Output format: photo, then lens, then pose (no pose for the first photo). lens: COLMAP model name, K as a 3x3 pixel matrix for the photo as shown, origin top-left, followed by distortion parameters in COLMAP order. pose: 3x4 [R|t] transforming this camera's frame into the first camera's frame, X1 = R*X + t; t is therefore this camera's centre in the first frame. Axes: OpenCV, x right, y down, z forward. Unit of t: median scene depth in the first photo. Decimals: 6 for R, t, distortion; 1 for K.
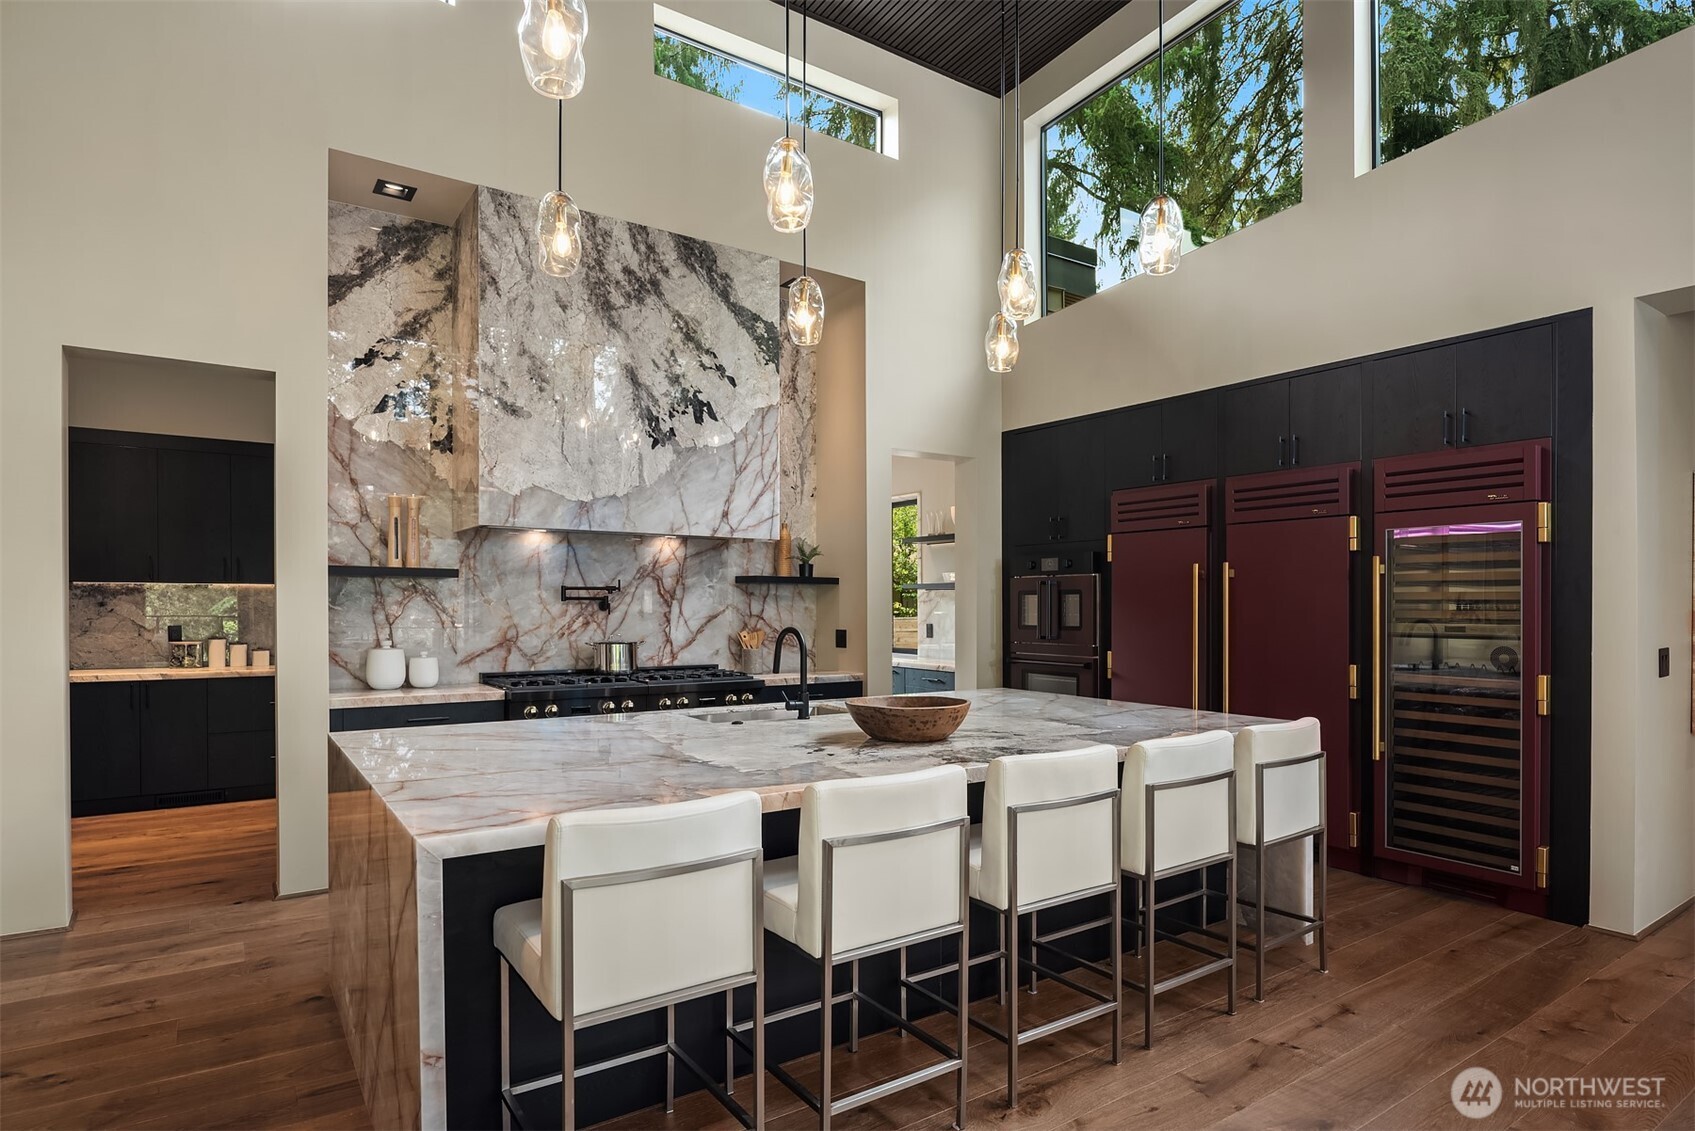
lens RADIAL K [[921.2, 0, 847.4], [0, 921.2, 609.6], [0, 0, 1]] dist [-0.000186, -0.000007]
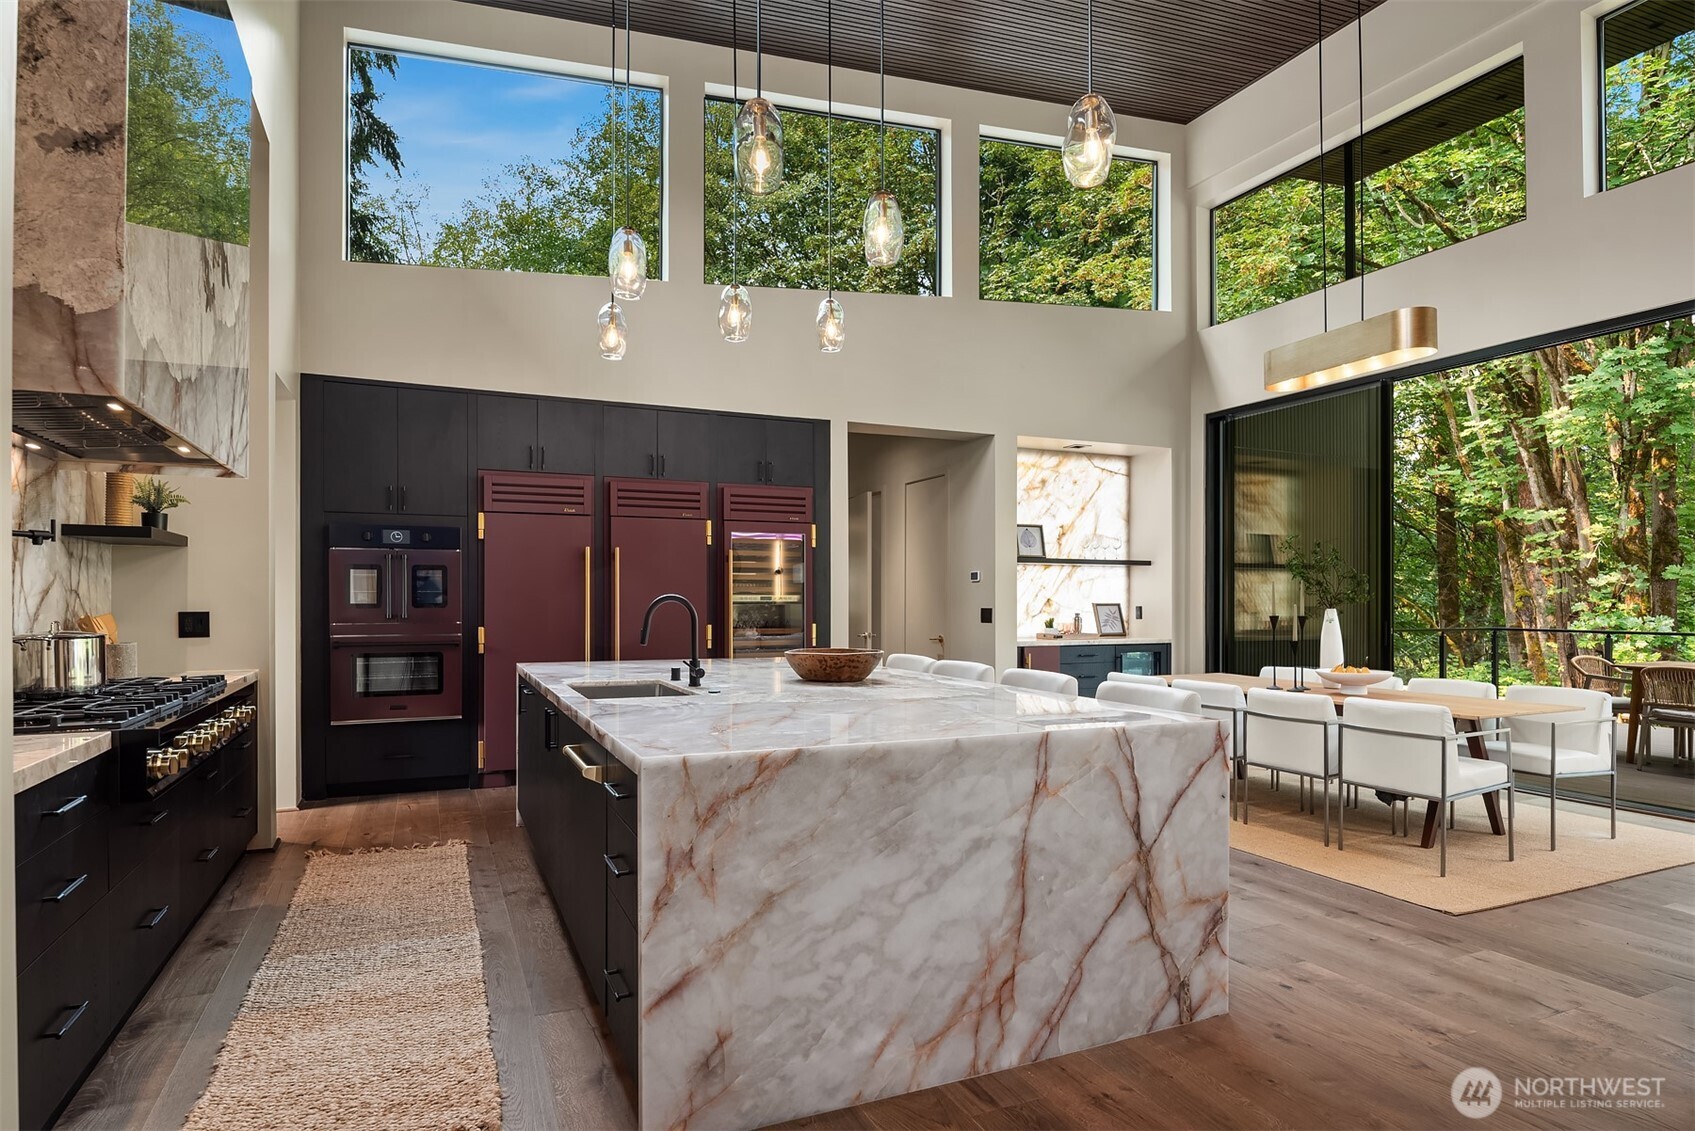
lens RADIAL K [[921.2, 0, 847.4], [0, 921.2, 609.6], [0, 0, 1]] dist [-0.000186, -0.000007]
pose [[0.172921, -0.013526, 0.984843, -0.702827], [0.005927, 0.999902, 0.012692, 0.016597], [-0.984918, 0.003642, 0.172985, 0.463132]]
